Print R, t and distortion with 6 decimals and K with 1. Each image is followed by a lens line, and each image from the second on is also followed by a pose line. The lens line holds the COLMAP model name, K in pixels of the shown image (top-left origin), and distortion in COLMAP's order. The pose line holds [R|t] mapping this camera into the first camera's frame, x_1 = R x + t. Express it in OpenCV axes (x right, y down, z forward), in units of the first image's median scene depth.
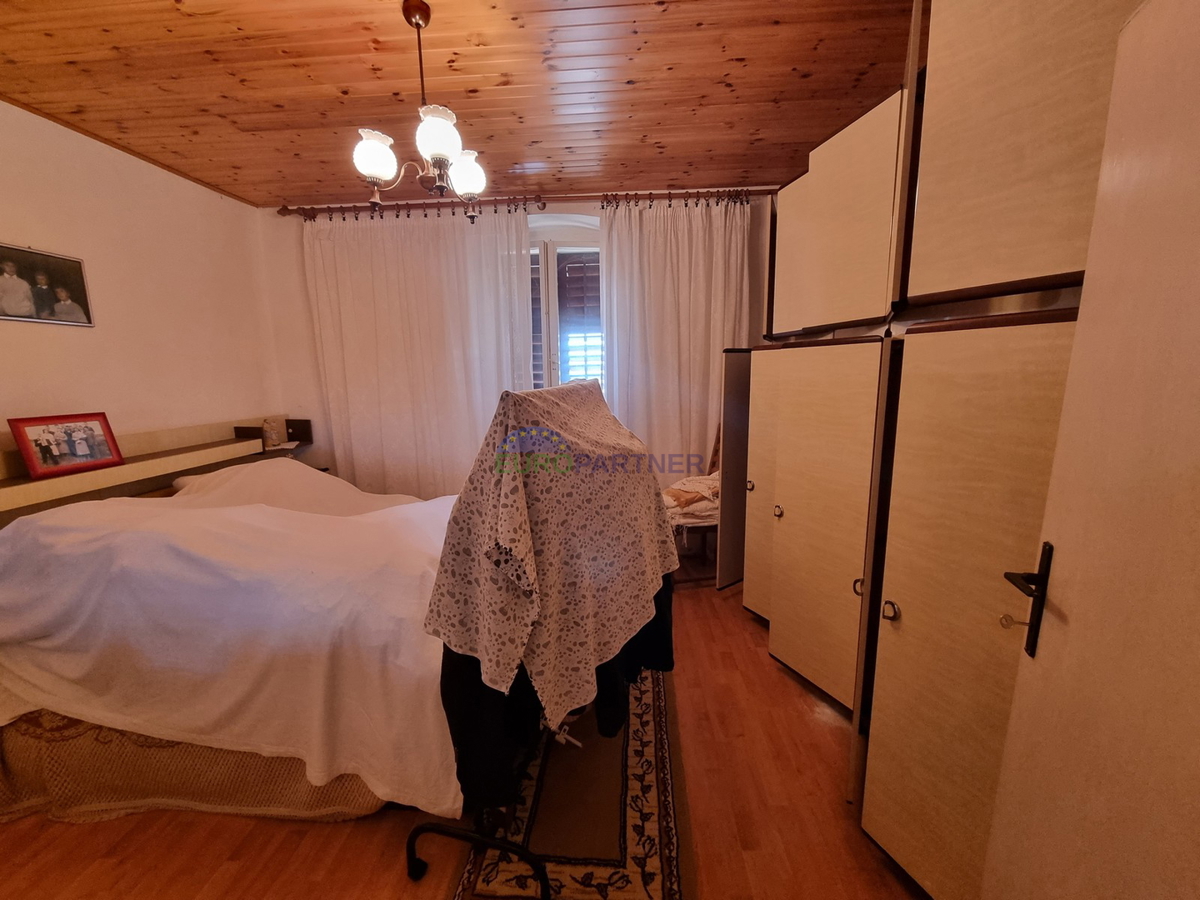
lens RADIAL K [[490.0, 0, 597.9], [0, 490.0, 454.1], [0, 0, 1]] dist [0.000462, -0.001544]
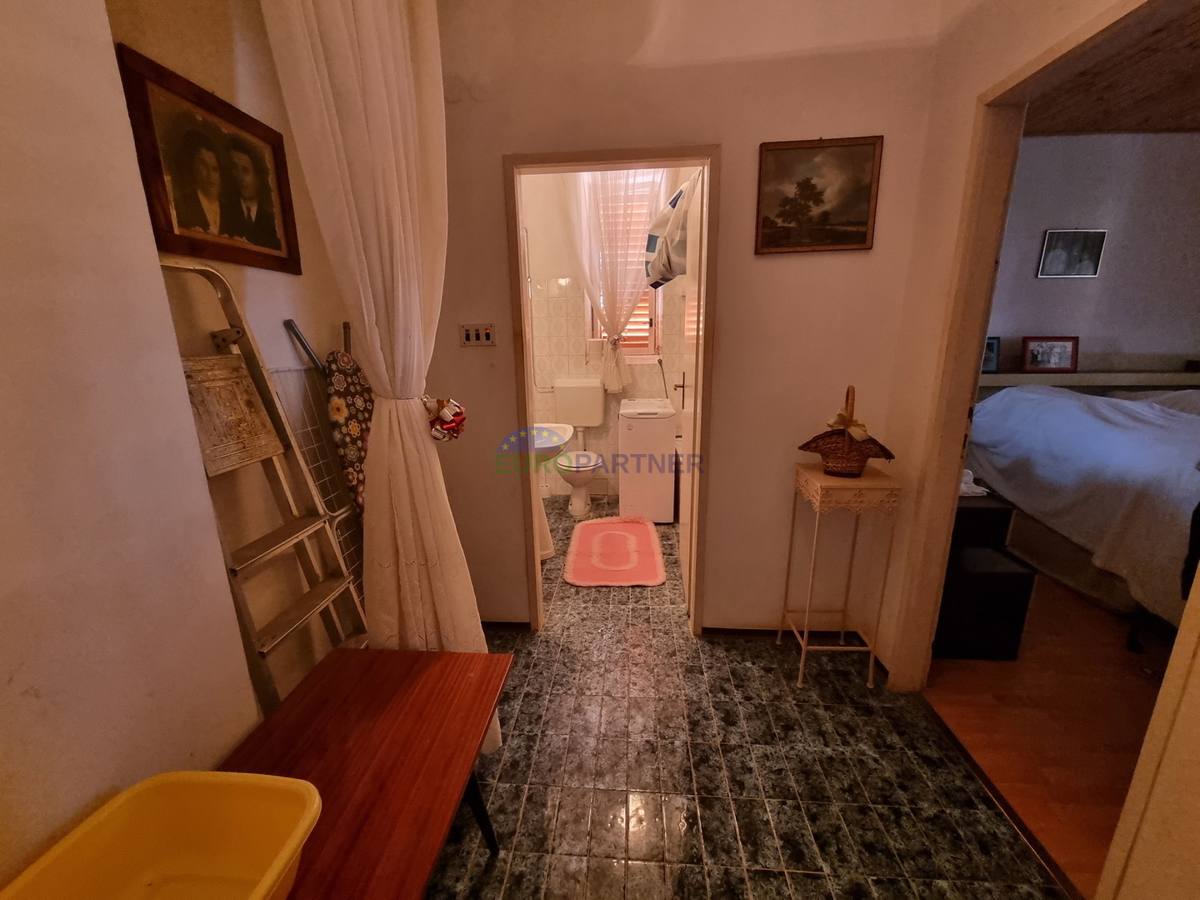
lens RADIAL K [[490.0, 0, 597.6], [0, 490.0, 457.2], [0, 0, 1]] dist [0.000462, -0.001544]
pose [[-0.018833, 0.250200, -0.968011, 0.597110], [-0.173903, 0.952605, 0.249602, 0.158961], [0.984583, 0.173041, 0.025570, -0.448361]]
